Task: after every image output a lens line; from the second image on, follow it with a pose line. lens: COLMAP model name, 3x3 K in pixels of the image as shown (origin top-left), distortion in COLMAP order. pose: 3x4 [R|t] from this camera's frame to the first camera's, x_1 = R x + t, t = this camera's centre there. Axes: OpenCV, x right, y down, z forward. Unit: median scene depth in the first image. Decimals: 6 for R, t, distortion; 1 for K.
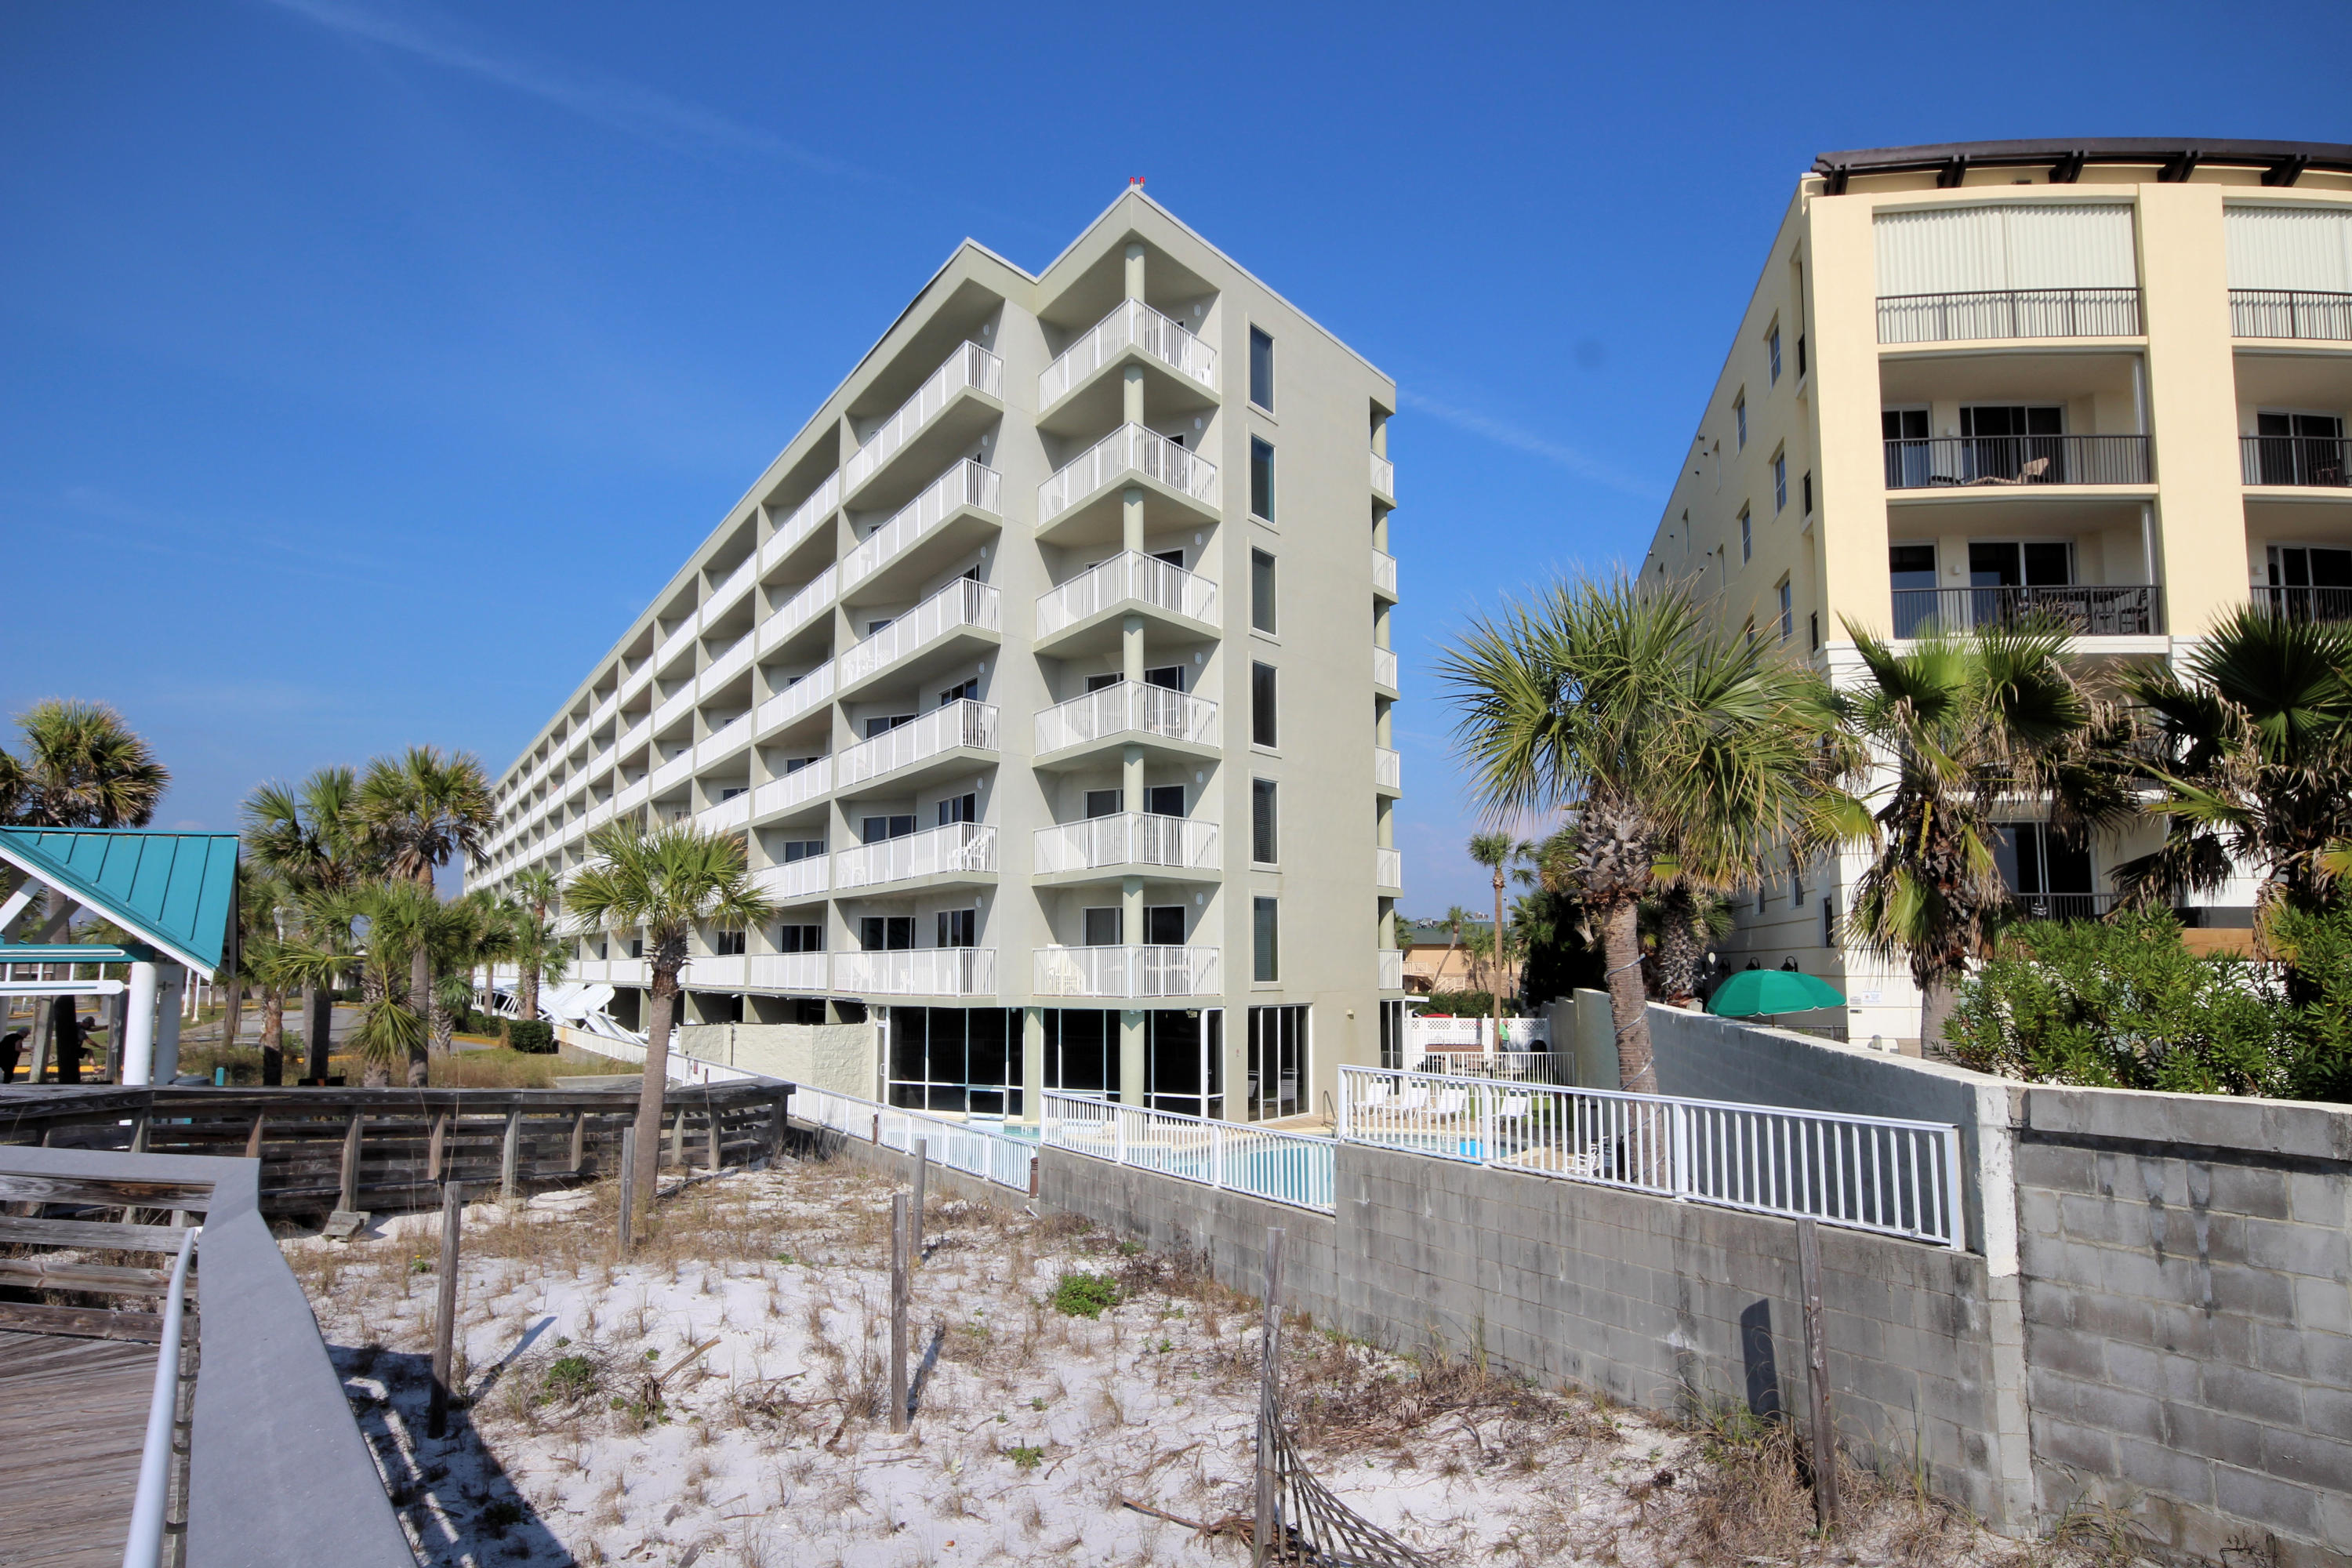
lens RADIAL K [[1555.0, 0, 1176.0], [0, 1555.0, 784.0], [0, 0, 1]] dist [0.003080, 0.000144]
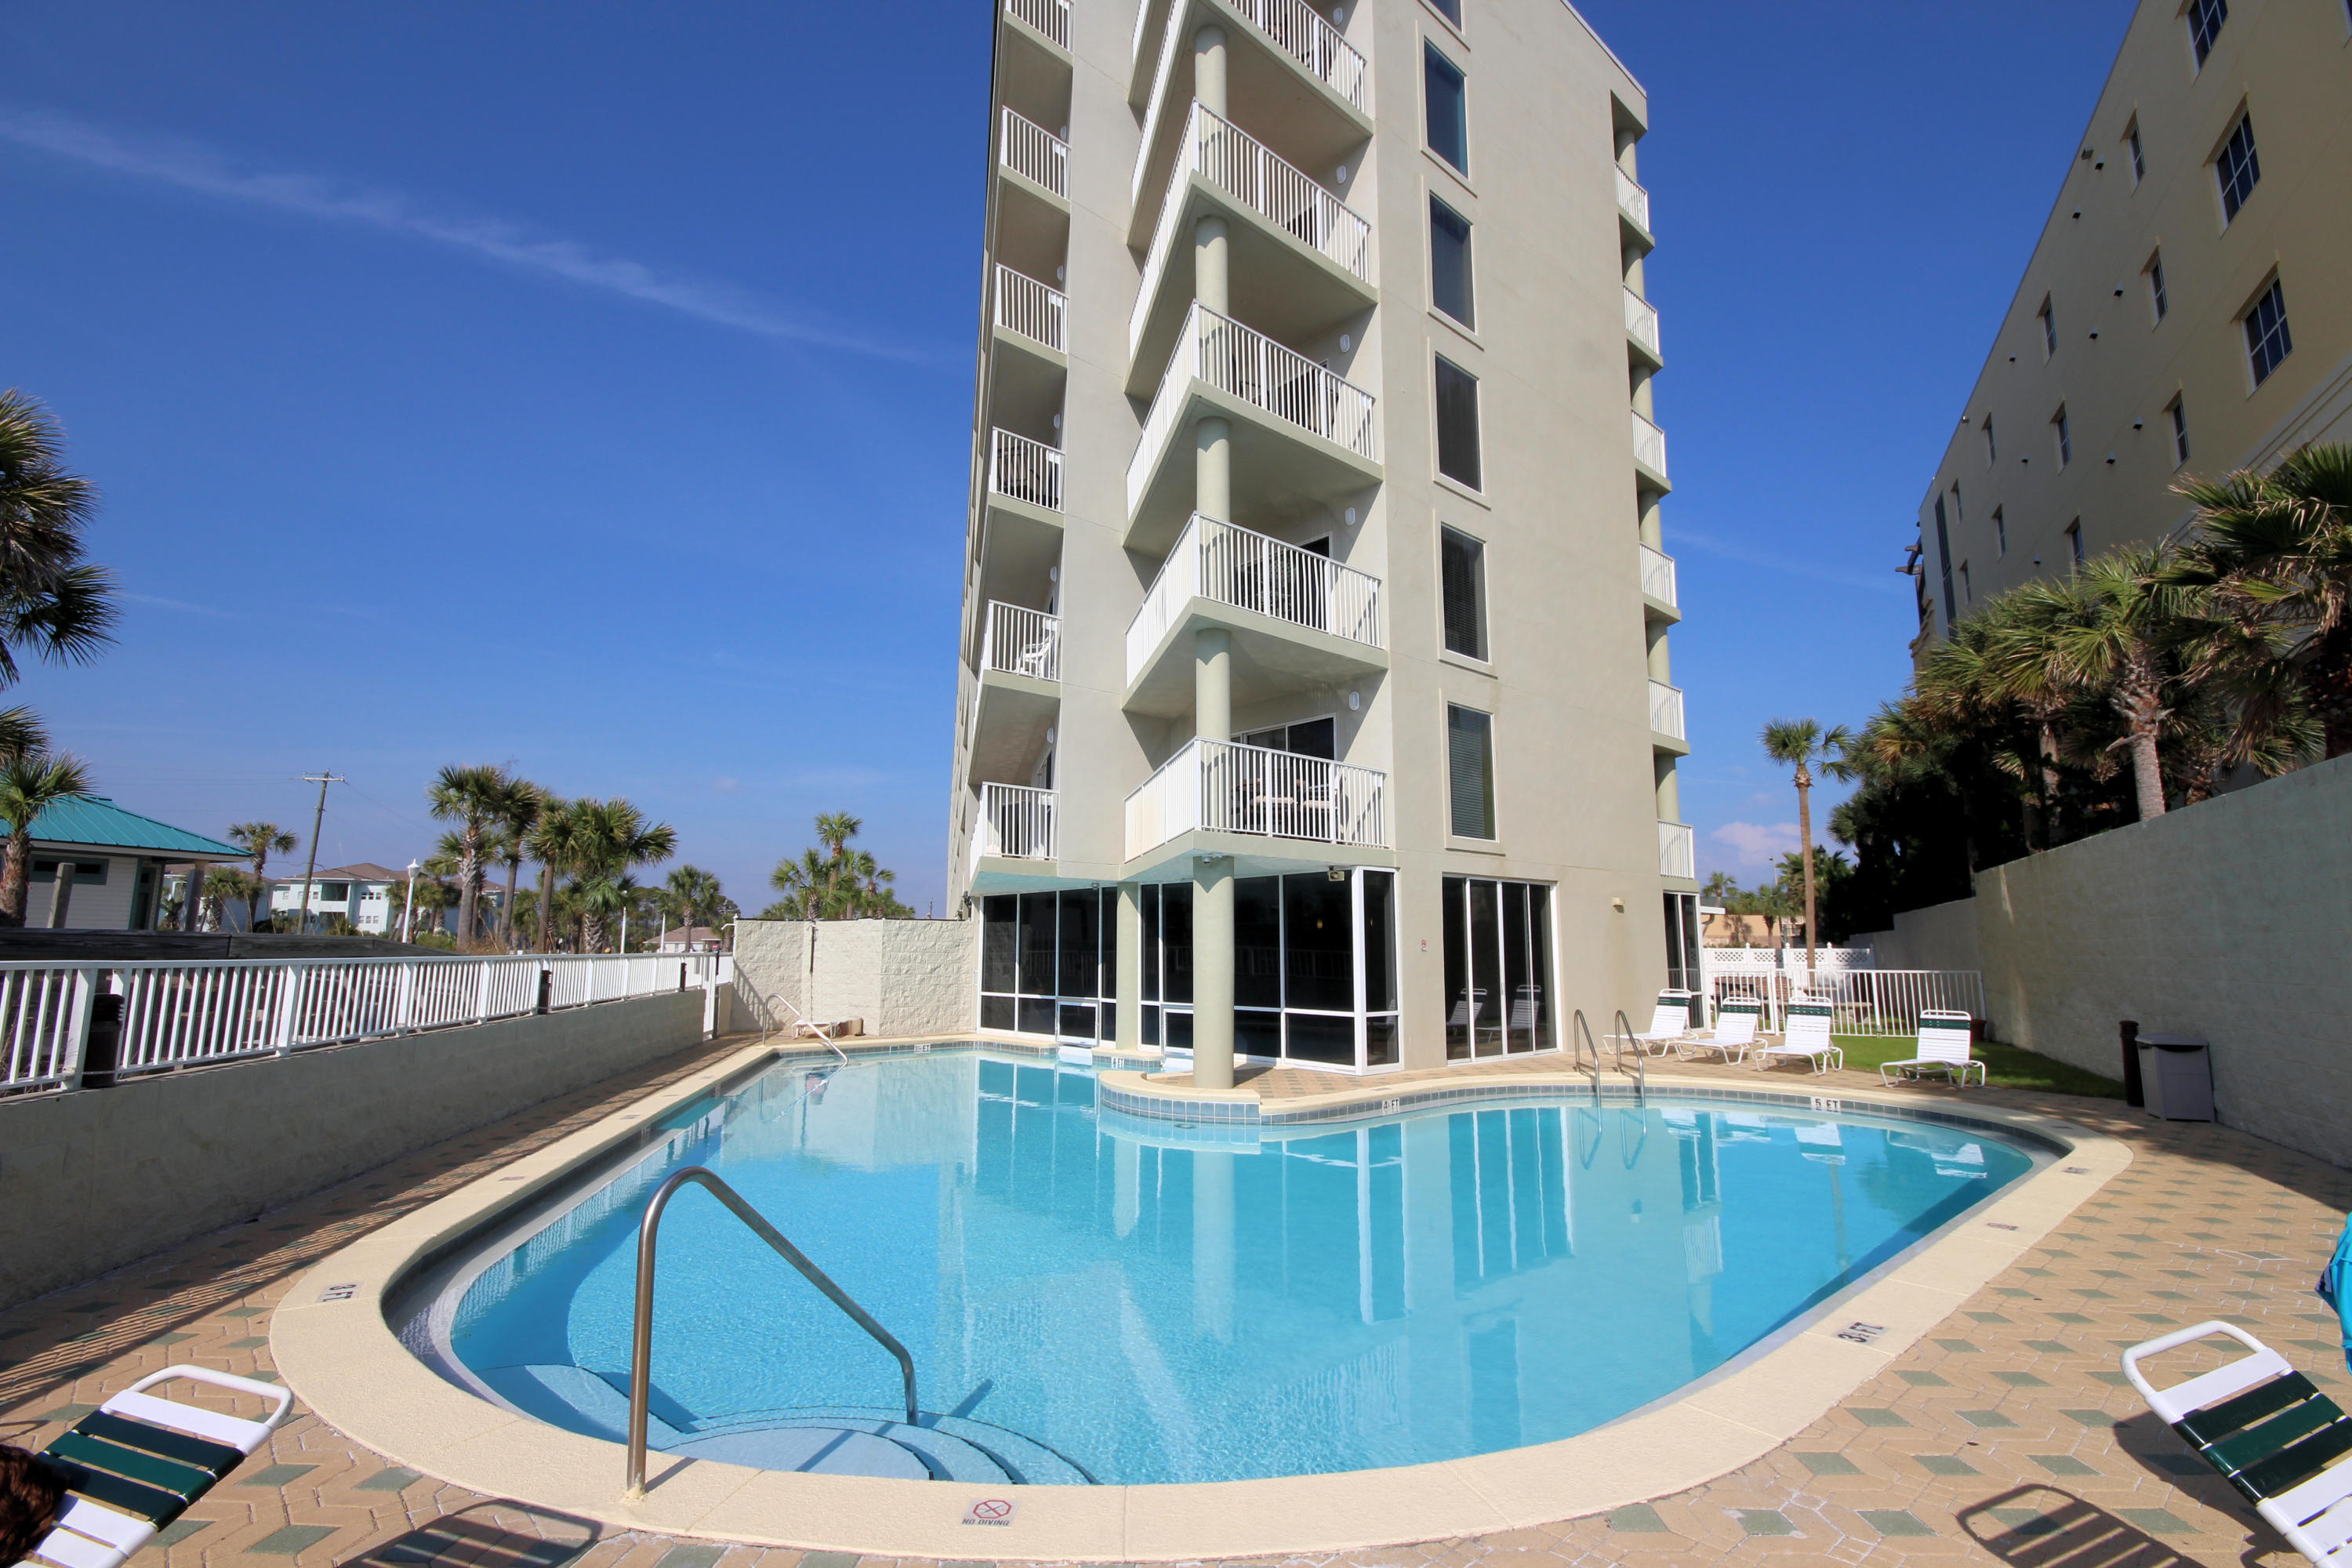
lens RADIAL K [[1076.4, 0, 1176.0], [0, 1076.4, 784.0], [0, 0, 1]] dist [-0.003897, -0.000302]
pose [[0.963042, -0.036963, -0.266802, 0.057635], [0.027074, 0.998807, -0.040650, 0.117369], [0.267986, 0.031924, 0.962894, 0.534289]]
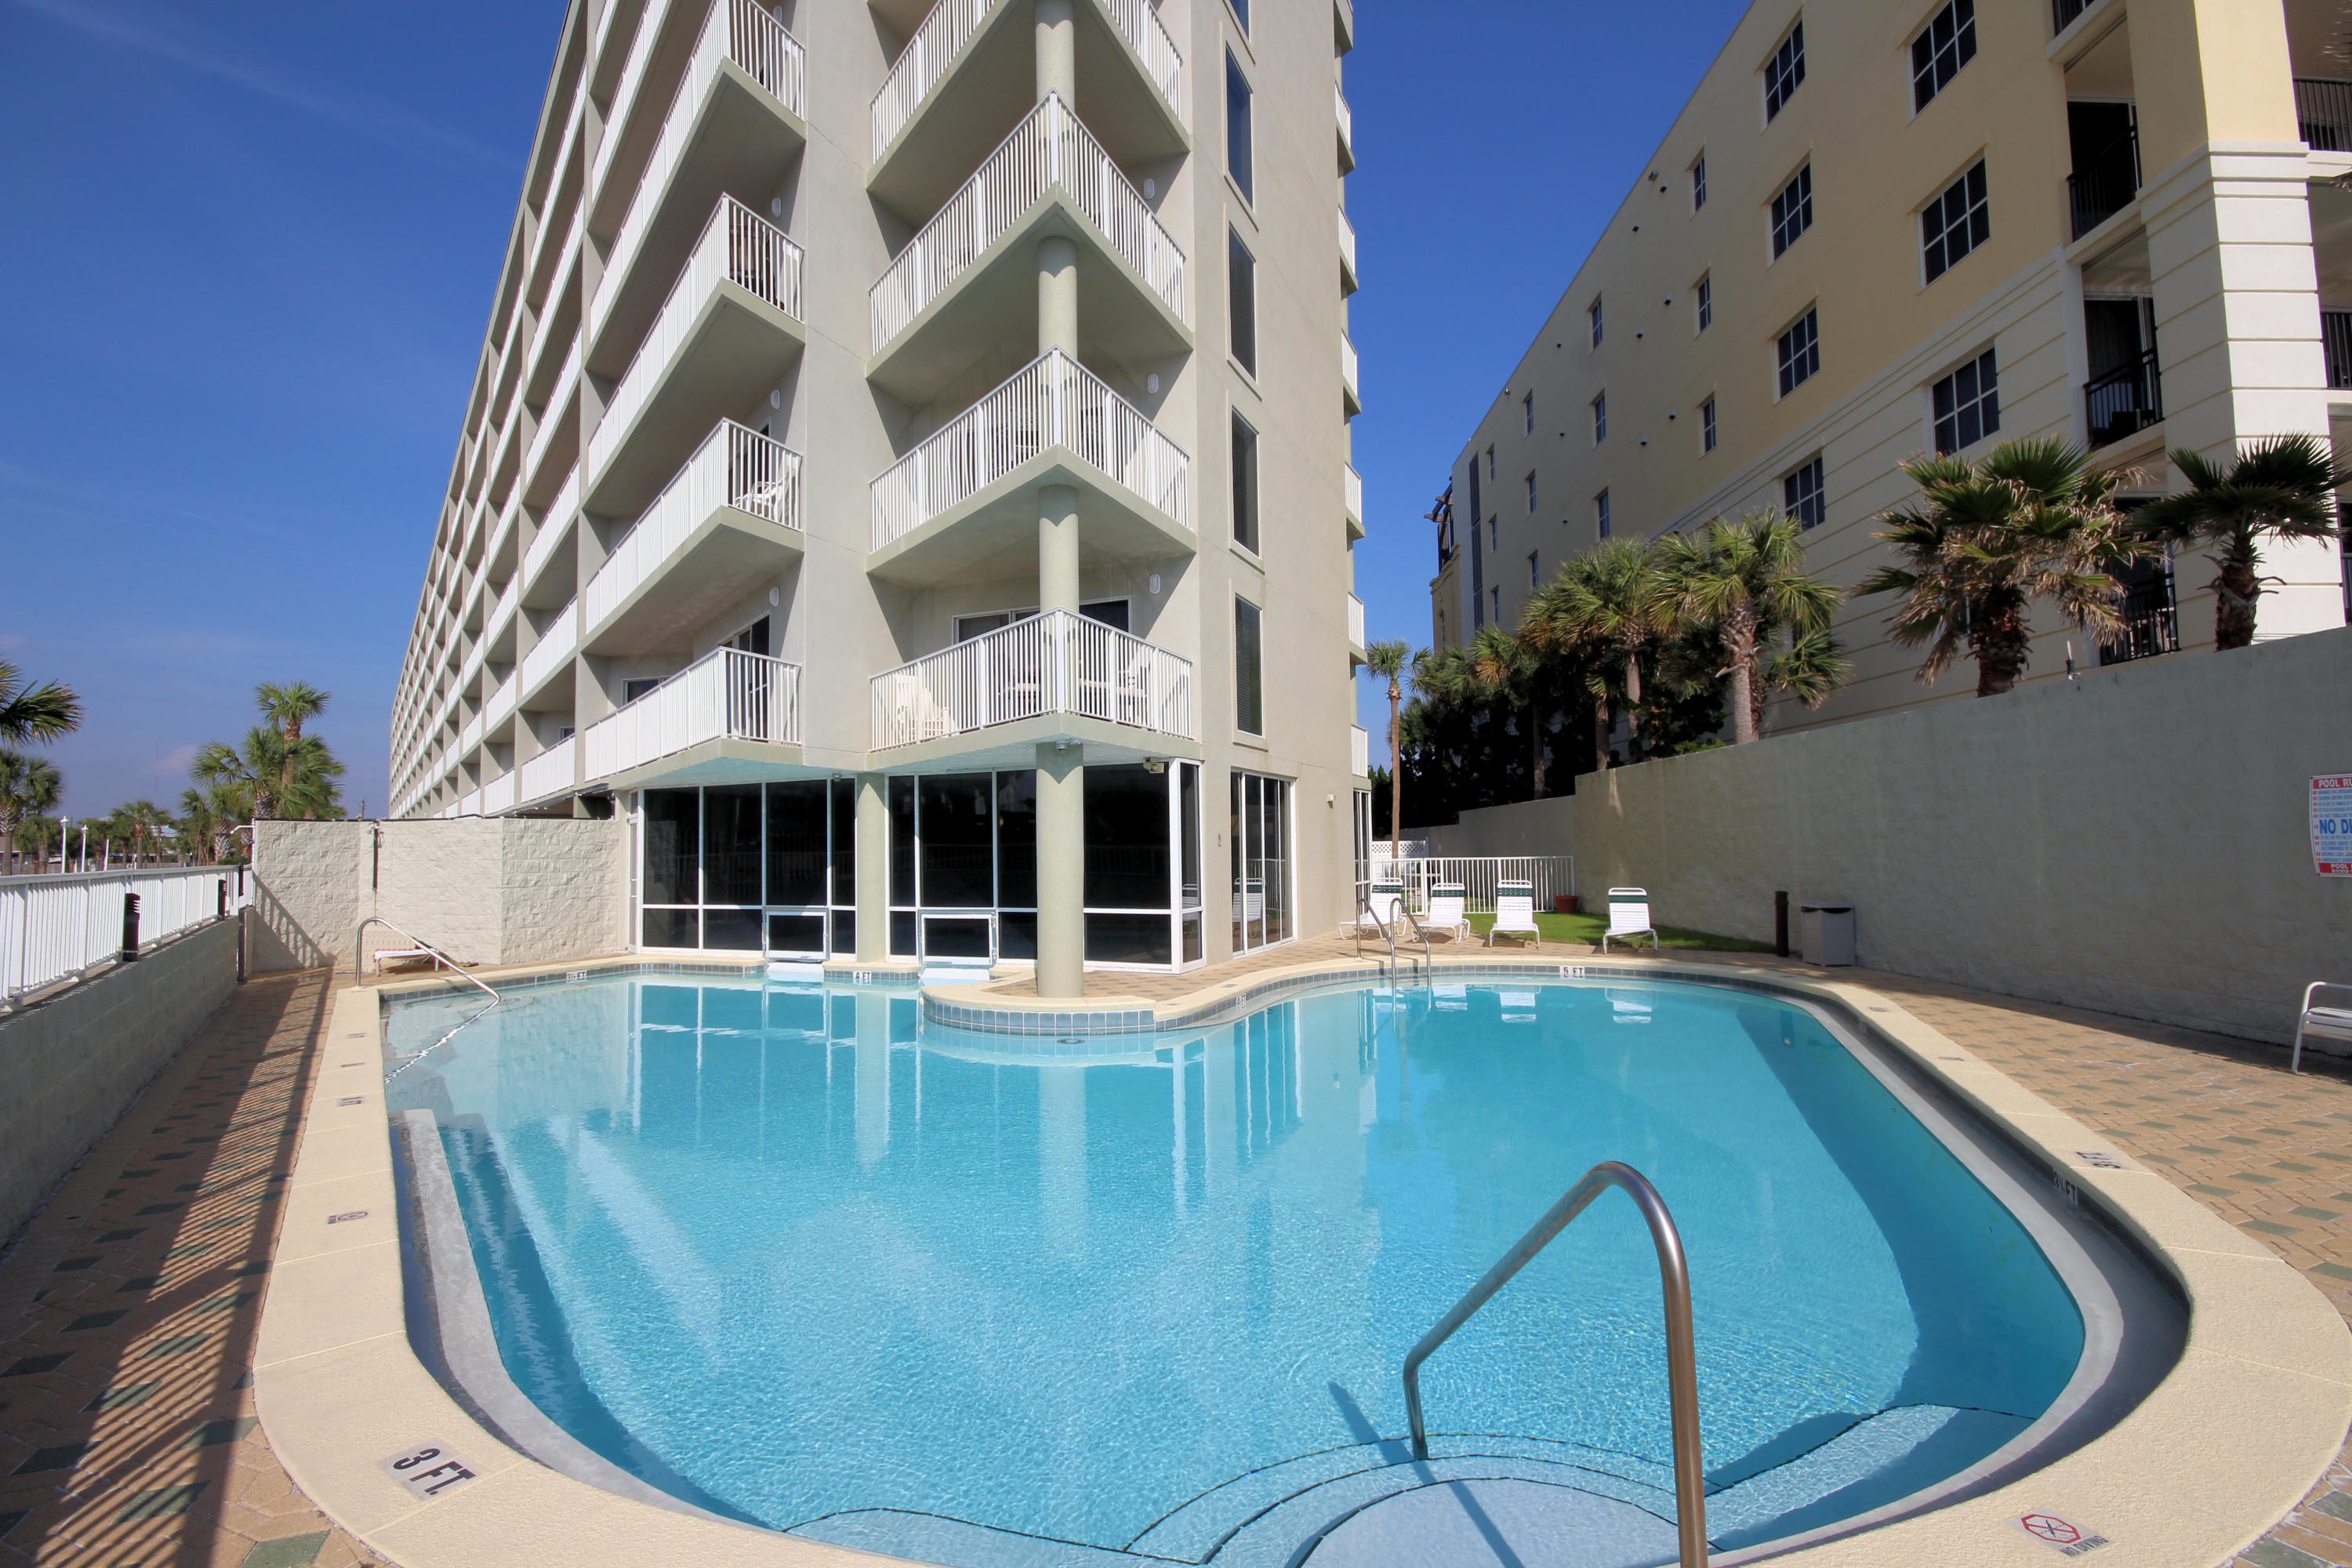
lens RADIAL K [[1078.2, 0, 1176.0], [0, 1078.2, 784.0], [0, 0, 1]] dist [-0.002853, 0.009264]
pose [[0.987069, -0.003301, 0.160264, -0.041539], [-0.005701, 0.998433, 0.055678, 0.121093], [-0.160197, -0.055871, 0.985503, 0.559503]]
